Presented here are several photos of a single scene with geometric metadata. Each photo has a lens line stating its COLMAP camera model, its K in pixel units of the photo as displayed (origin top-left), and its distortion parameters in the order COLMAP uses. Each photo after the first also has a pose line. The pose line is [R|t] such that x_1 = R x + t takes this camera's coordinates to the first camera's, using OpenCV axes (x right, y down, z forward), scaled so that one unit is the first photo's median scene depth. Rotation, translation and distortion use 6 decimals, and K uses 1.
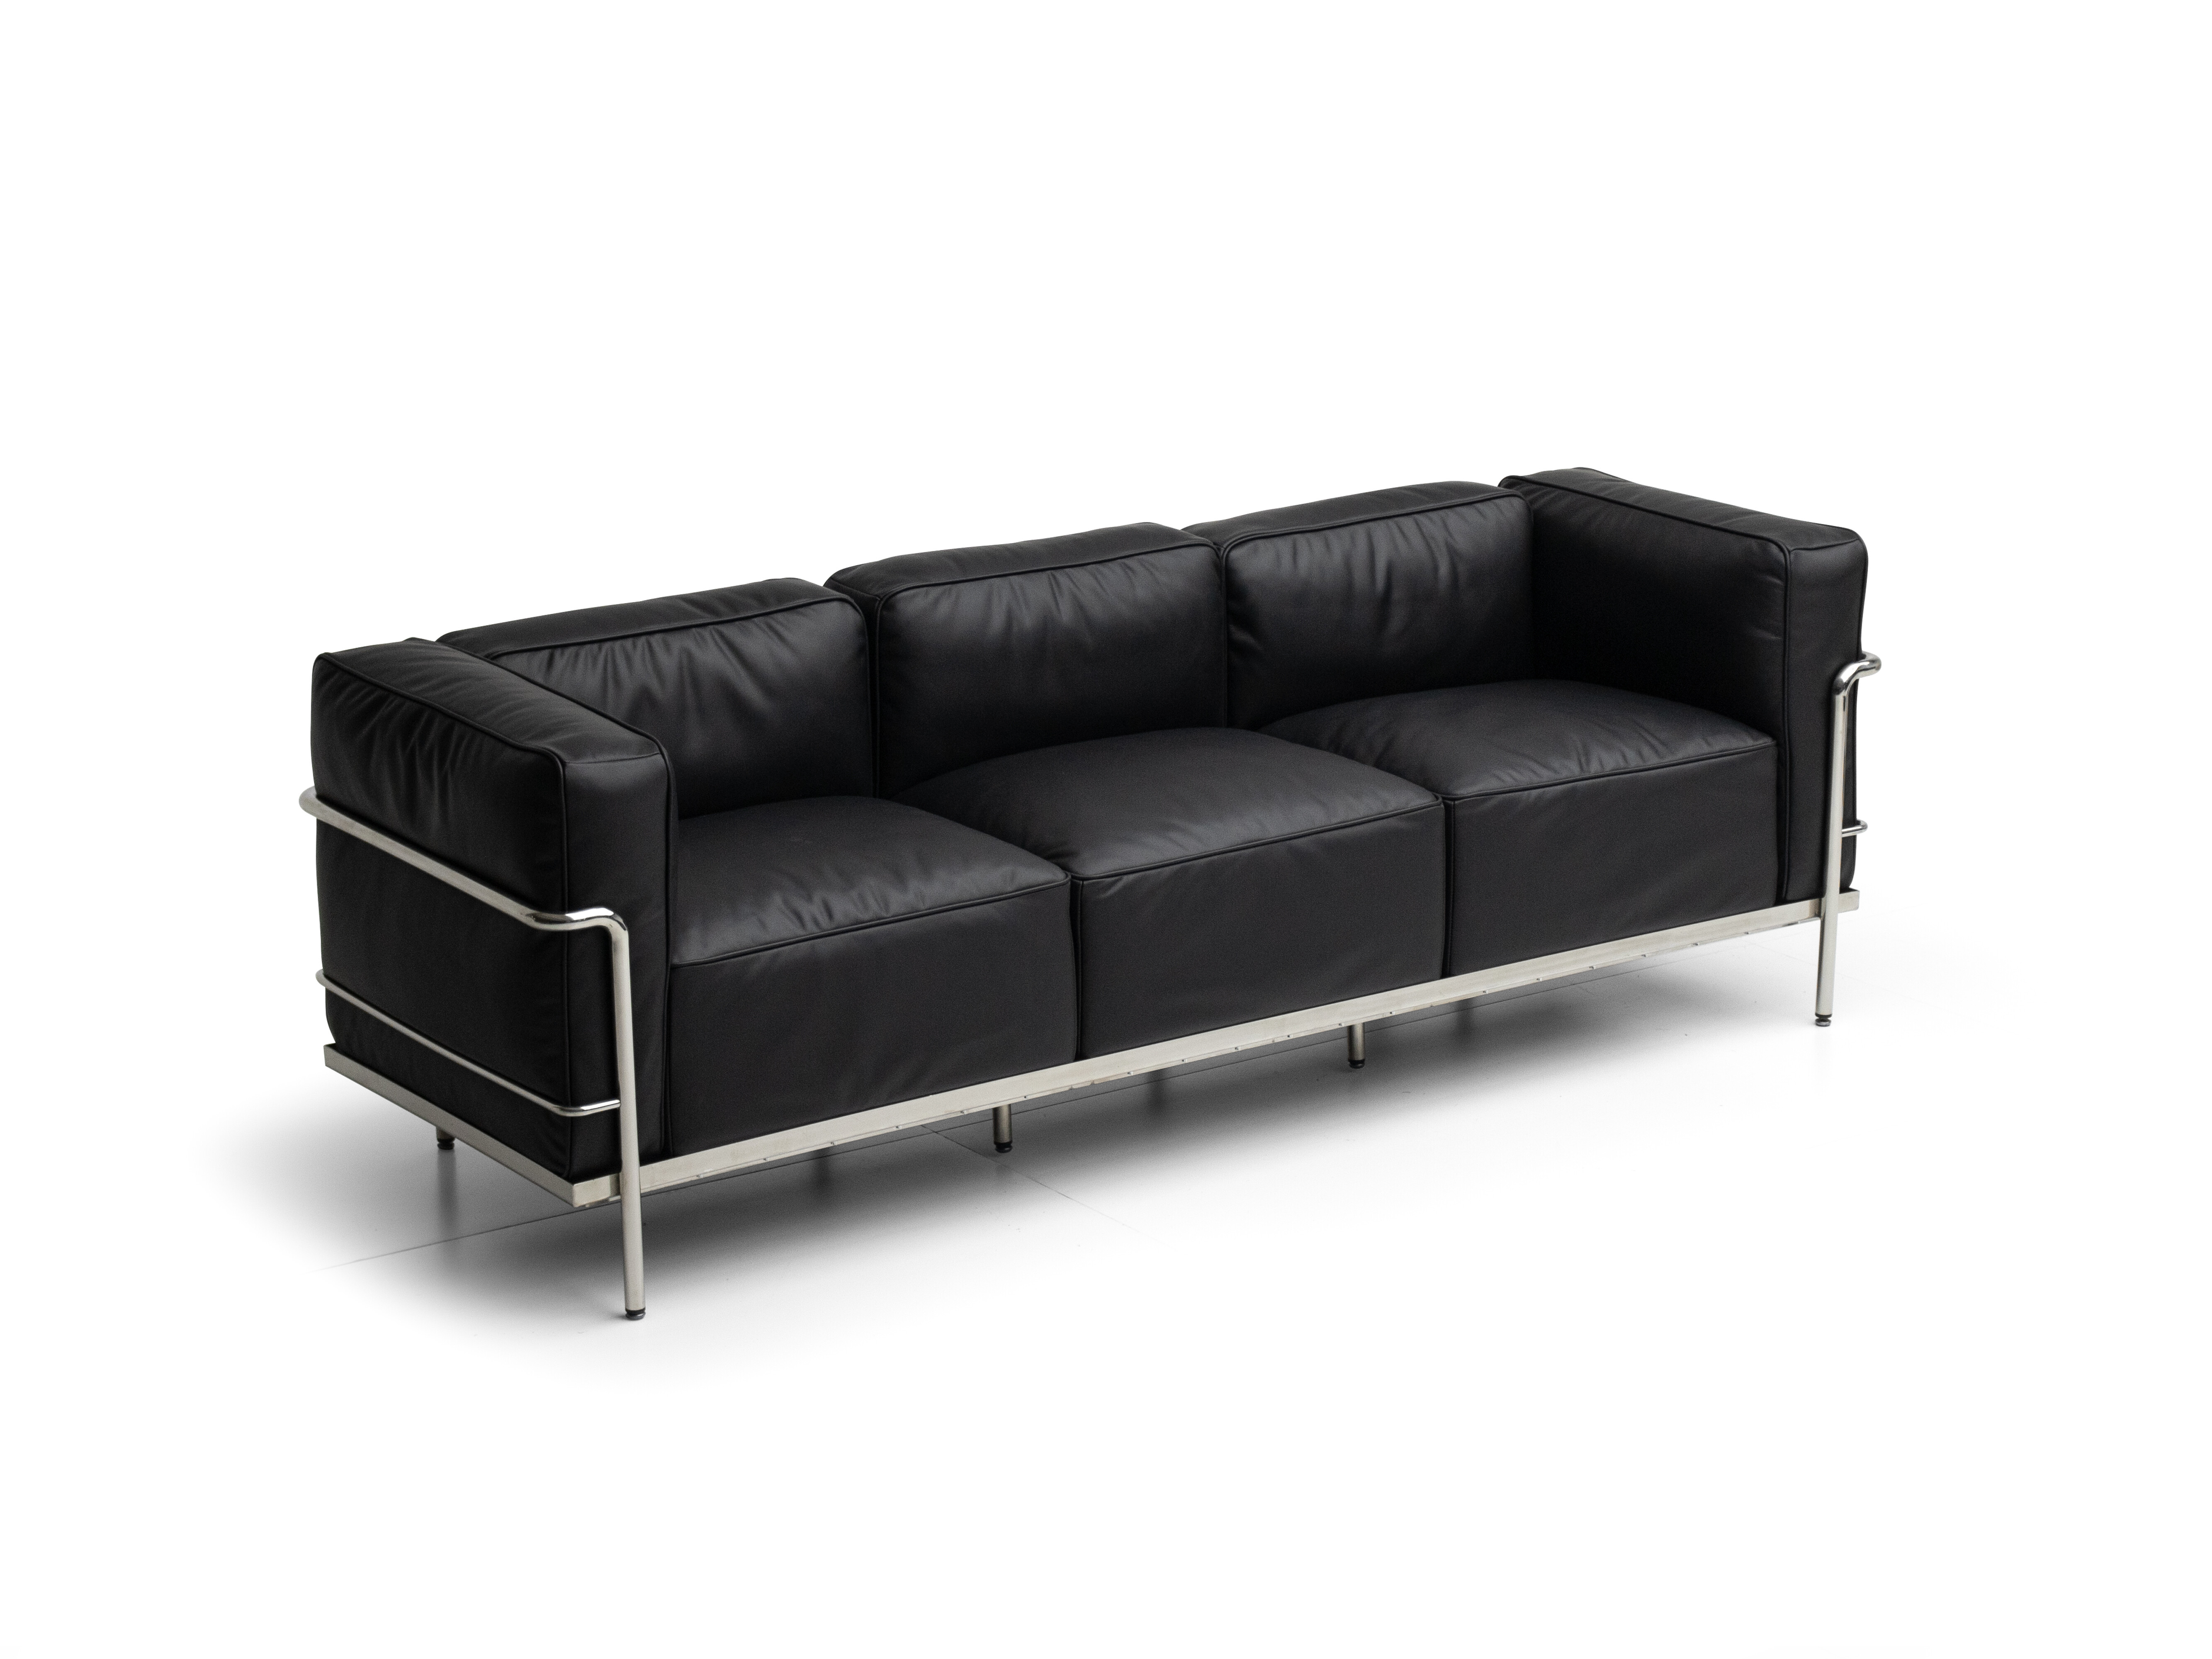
lens RADIAL K [[4316.8, 0, 1106.0], [0, 4316.8, 829.5], [0, 0, 1]] dist [-0.669758, -3.250083]
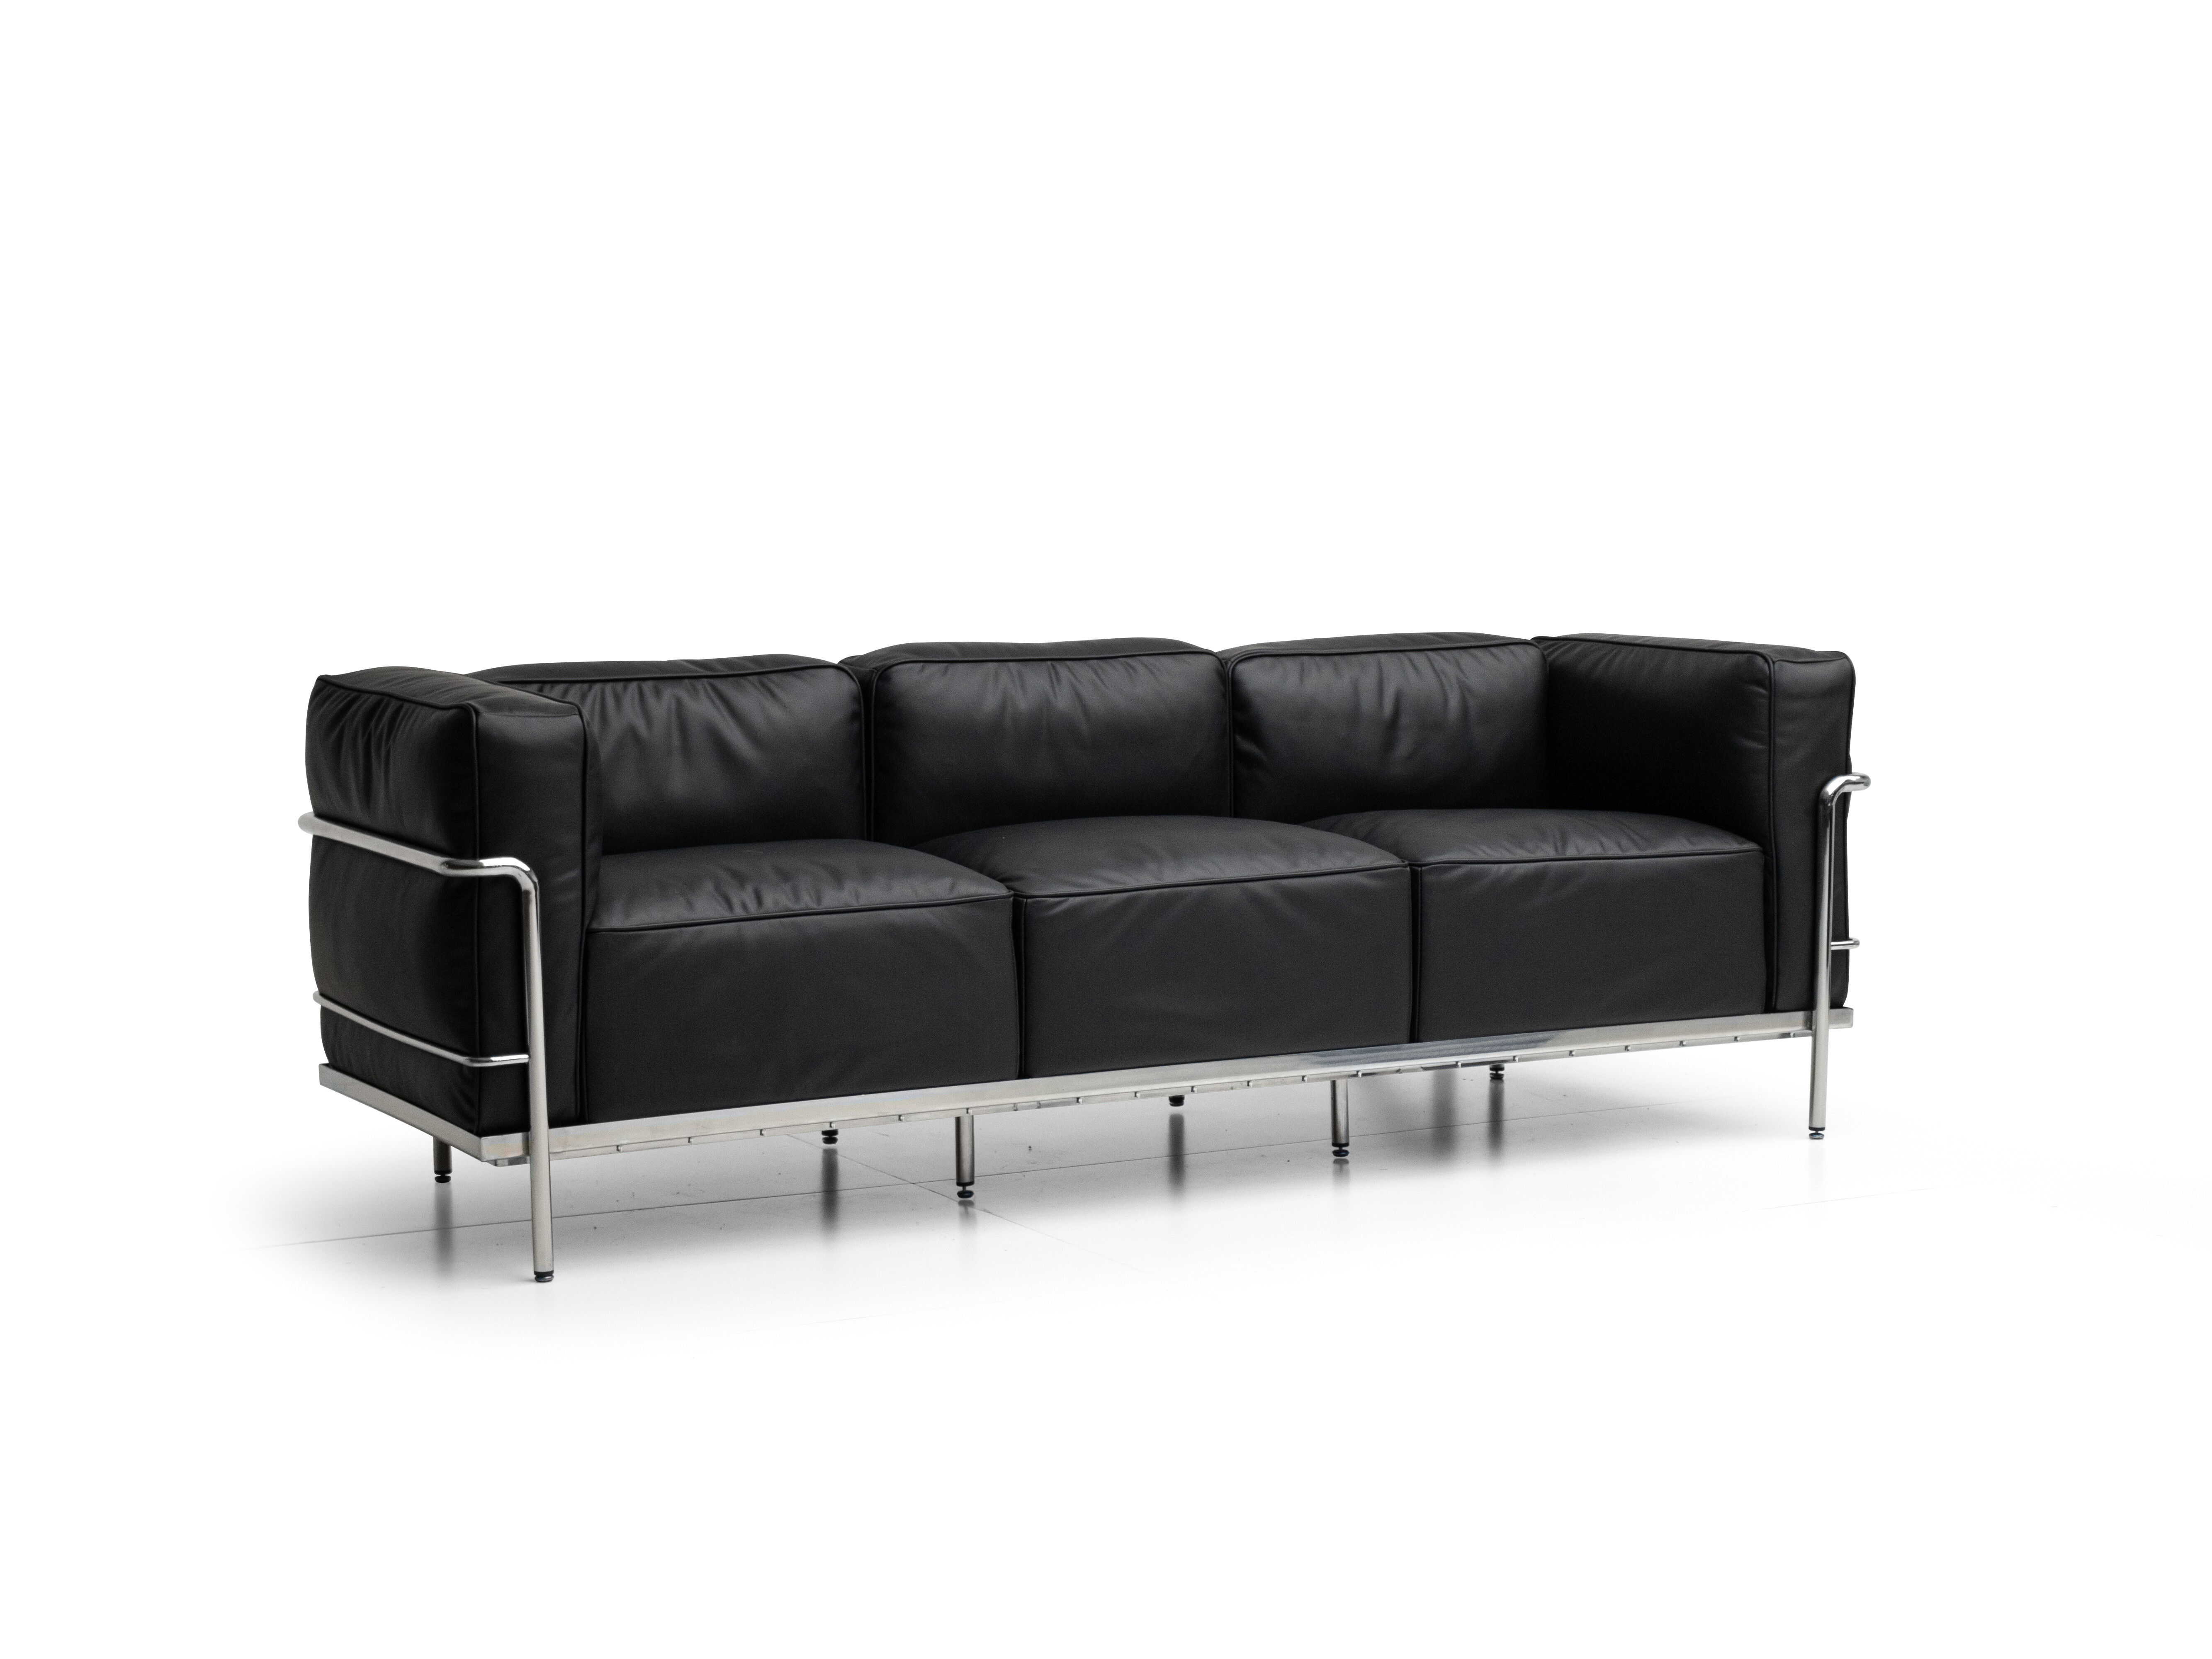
lens RADIAL K [[3590.5, 0, 1106.0], [0, 3590.5, 829.5], [0, 0, 1]] dist [-0.579743, -0.004062]
pose [[0.994354, 0.010647, -0.105576, 0.094460], [-0.026569, 0.988242, -0.150571, 0.113039], [0.102732, 0.152526, 0.982946, 0.150195]]
